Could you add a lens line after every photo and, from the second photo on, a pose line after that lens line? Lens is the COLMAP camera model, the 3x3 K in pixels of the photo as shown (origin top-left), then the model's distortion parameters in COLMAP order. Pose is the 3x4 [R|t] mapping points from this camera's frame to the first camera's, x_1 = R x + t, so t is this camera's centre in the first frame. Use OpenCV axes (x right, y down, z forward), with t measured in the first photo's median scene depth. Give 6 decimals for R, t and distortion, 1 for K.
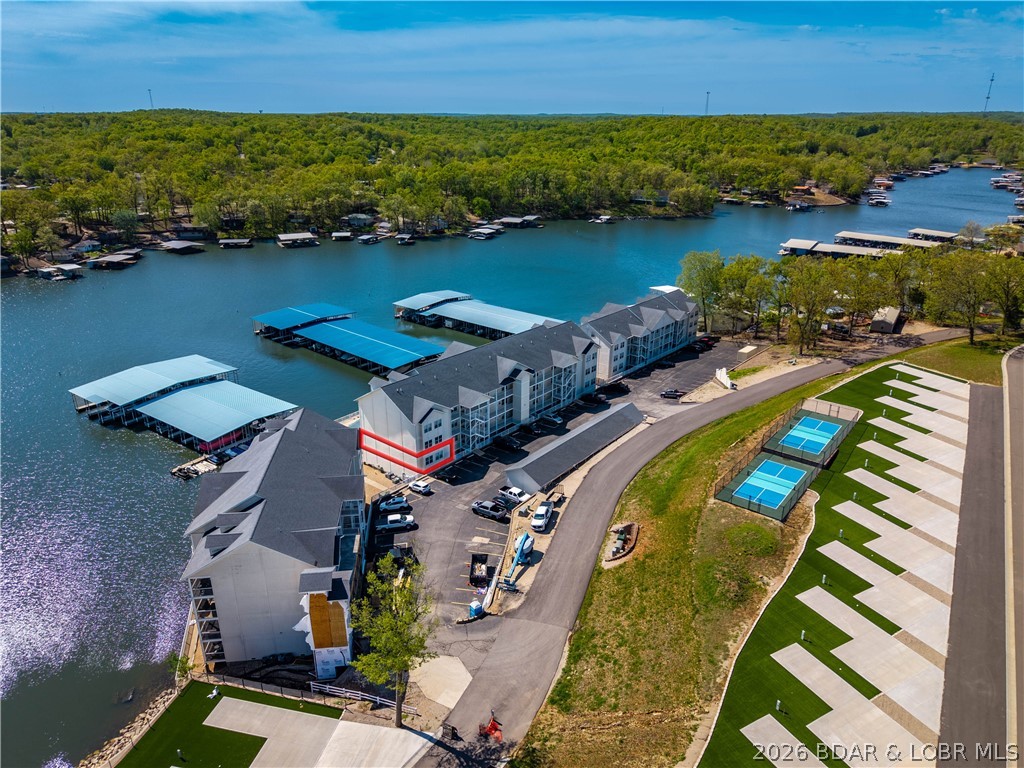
lens RADIAL K [[688.6, 0, 512.0], [0, 688.6, 384.0], [0, 0, 1]] dist [0.011831, -0.009083]
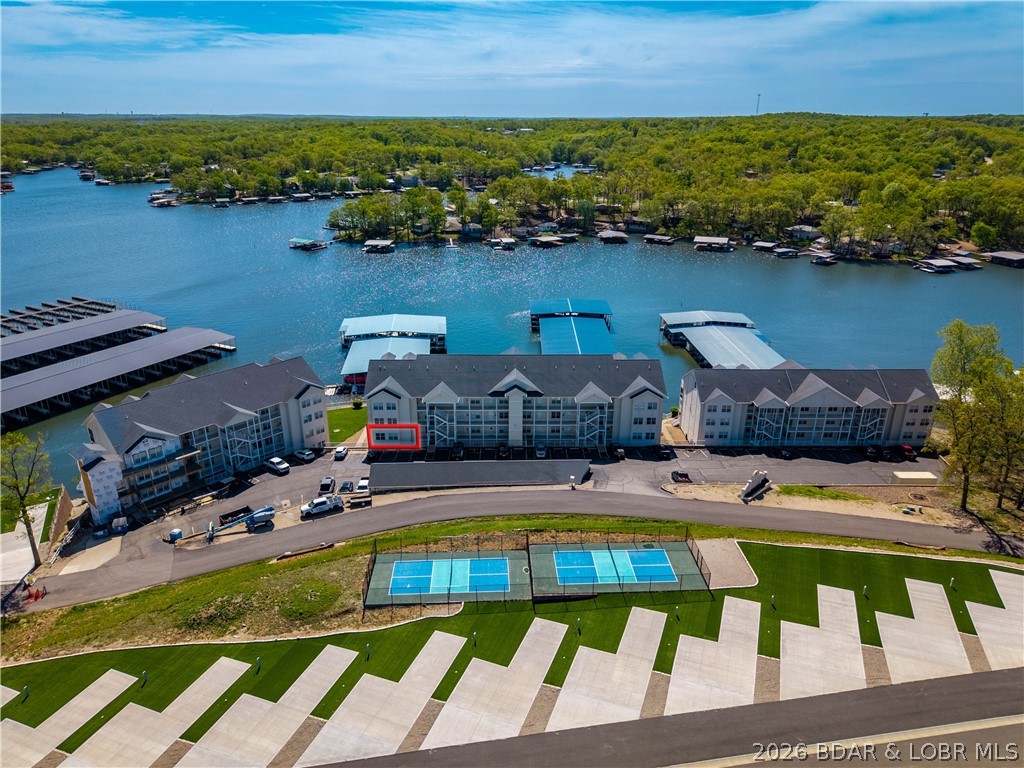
lens RADIAL K [[681.9, 0, 506.2], [0, 681.9, 379.7], [0, 0, 1]] dist [0.006969, -0.003751]
pose [[0.657643, 0.266271, -0.704702, 0.667699], [-0.270537, 0.956524, 0.108951, -0.131373], [0.703076, 0.118997, 0.701088, 0.334679]]
